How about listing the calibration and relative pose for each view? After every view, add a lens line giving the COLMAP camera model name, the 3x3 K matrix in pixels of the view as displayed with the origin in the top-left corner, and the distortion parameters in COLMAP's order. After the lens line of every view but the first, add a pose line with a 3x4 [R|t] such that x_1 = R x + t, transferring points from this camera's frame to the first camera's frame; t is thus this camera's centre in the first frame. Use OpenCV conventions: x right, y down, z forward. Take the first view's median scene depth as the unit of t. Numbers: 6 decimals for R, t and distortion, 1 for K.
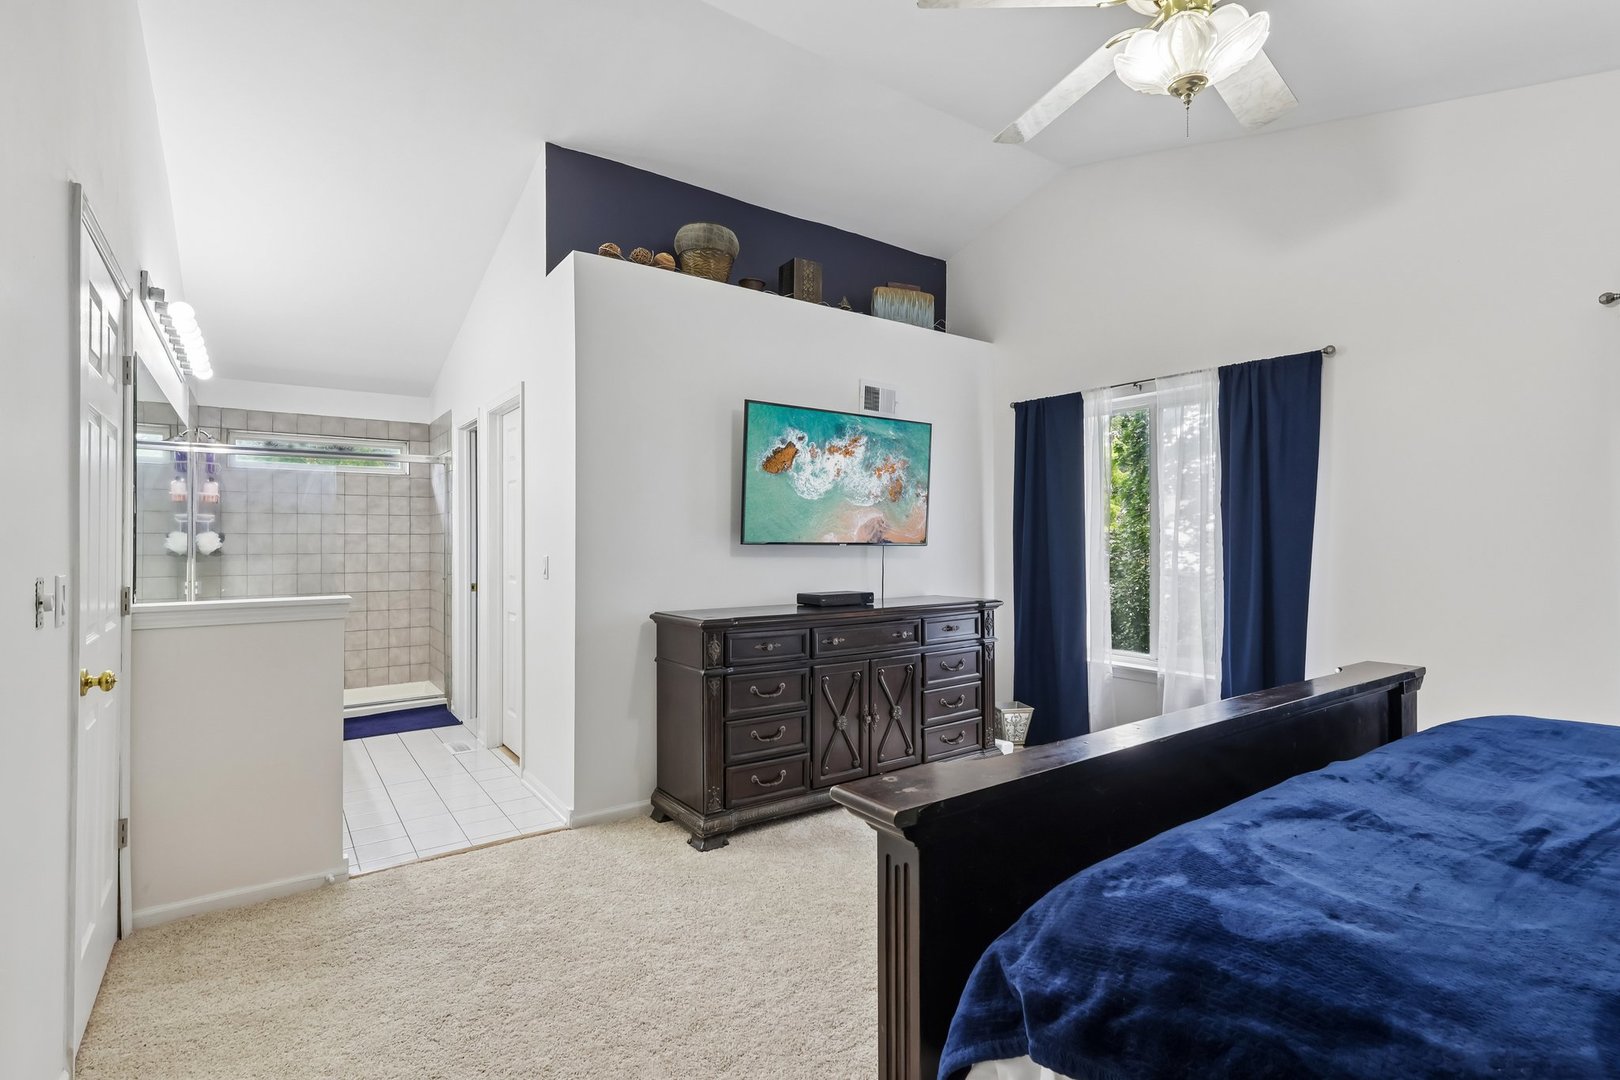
lens RADIAL K [[753.3, 0, 809.1], [0, 753.3, 538.1], [0, 0, 1]] dist [-0.006412, -0.000602]
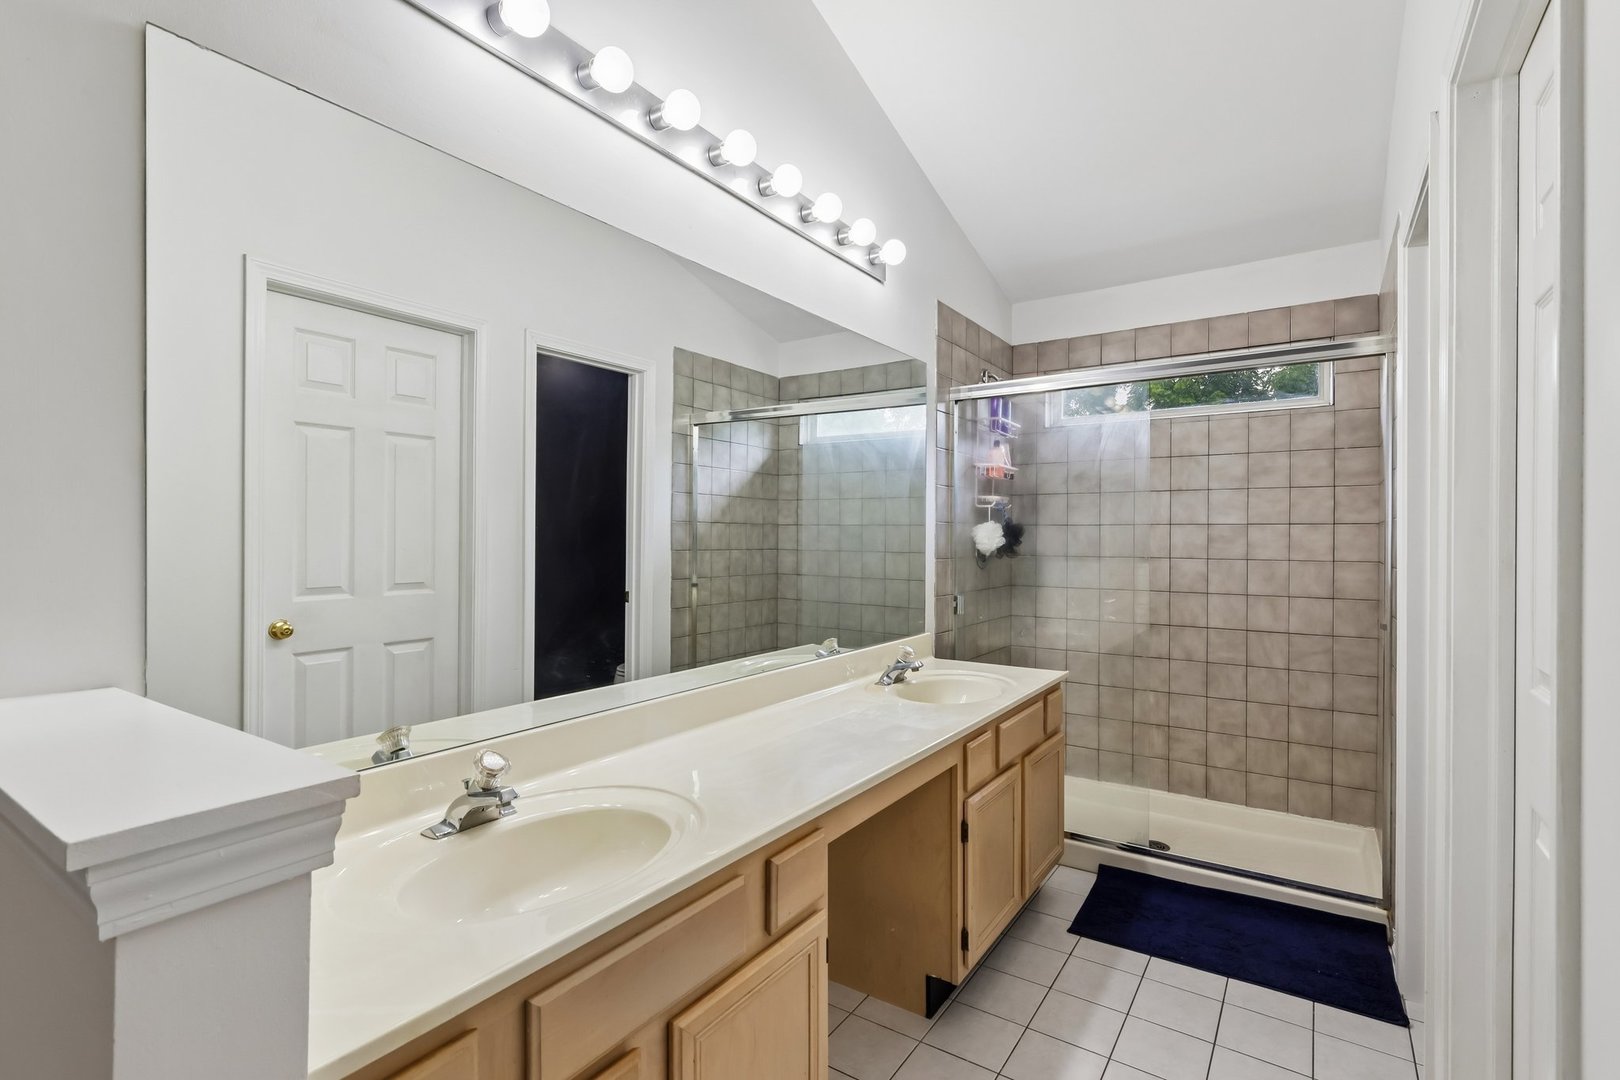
lens RADIAL K [[753.3, 0, 800.0], [0, 753.3, 533.4], [0, 0, 1]] dist [-0.006412, -0.000602]
pose [[0.337963, 0.001331, -0.941159, -0.188155], [-0.003803, 0.999993, 0.000048, 0.002900], [0.941152, 0.003563, 0.337965, 0.517191]]
